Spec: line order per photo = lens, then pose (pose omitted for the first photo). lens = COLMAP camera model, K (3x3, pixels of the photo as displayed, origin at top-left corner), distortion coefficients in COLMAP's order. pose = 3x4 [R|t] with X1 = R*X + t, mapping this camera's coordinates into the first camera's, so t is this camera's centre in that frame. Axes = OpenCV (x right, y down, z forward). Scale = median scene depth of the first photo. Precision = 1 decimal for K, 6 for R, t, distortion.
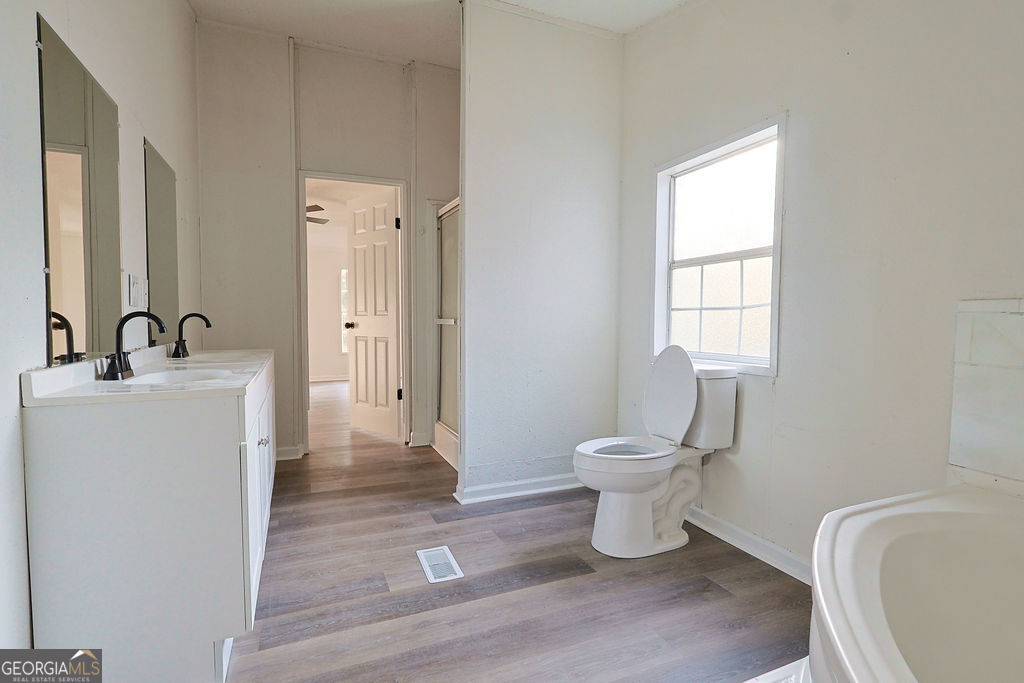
lens RADIAL K [[489.6, 0, 512.0], [0, 489.6, 341.5], [0, 0, 1]] dist [-0.001872, 0.000195]
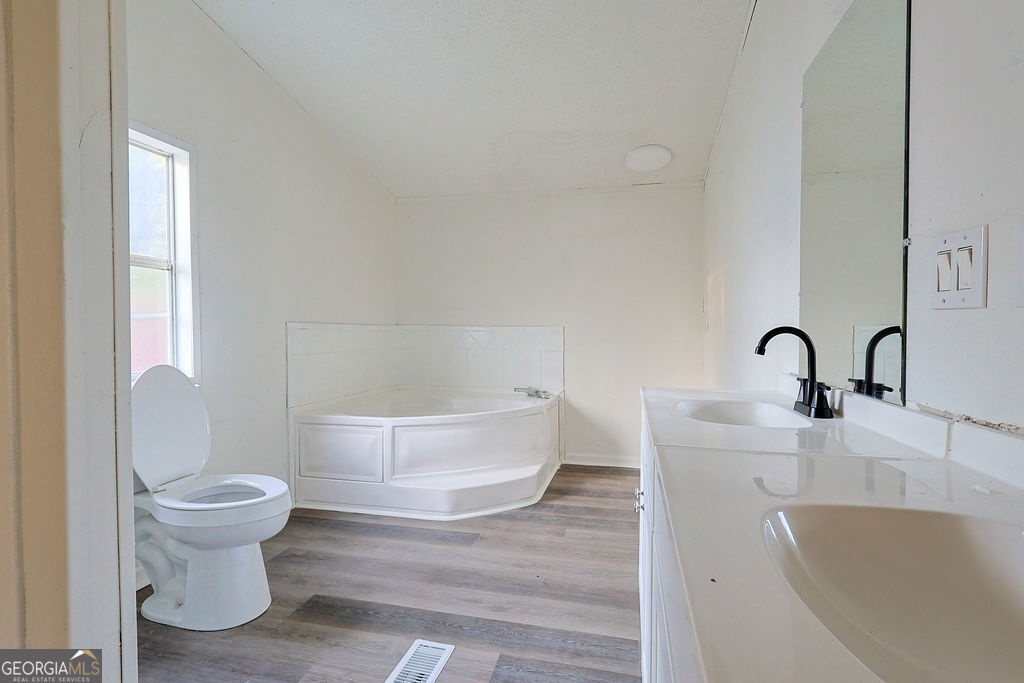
lens RADIAL K [[489.6, 0, 512.0], [0, 489.6, 341.5], [0, 0, 1]] dist [-0.001872, 0.000195]
pose [[-0.799571, -0.018963, 0.600271, -0.828728], [0.021936, 0.997912, 0.060744, -0.089039], [-0.600170, 0.061737, -0.797486, 1.767481]]
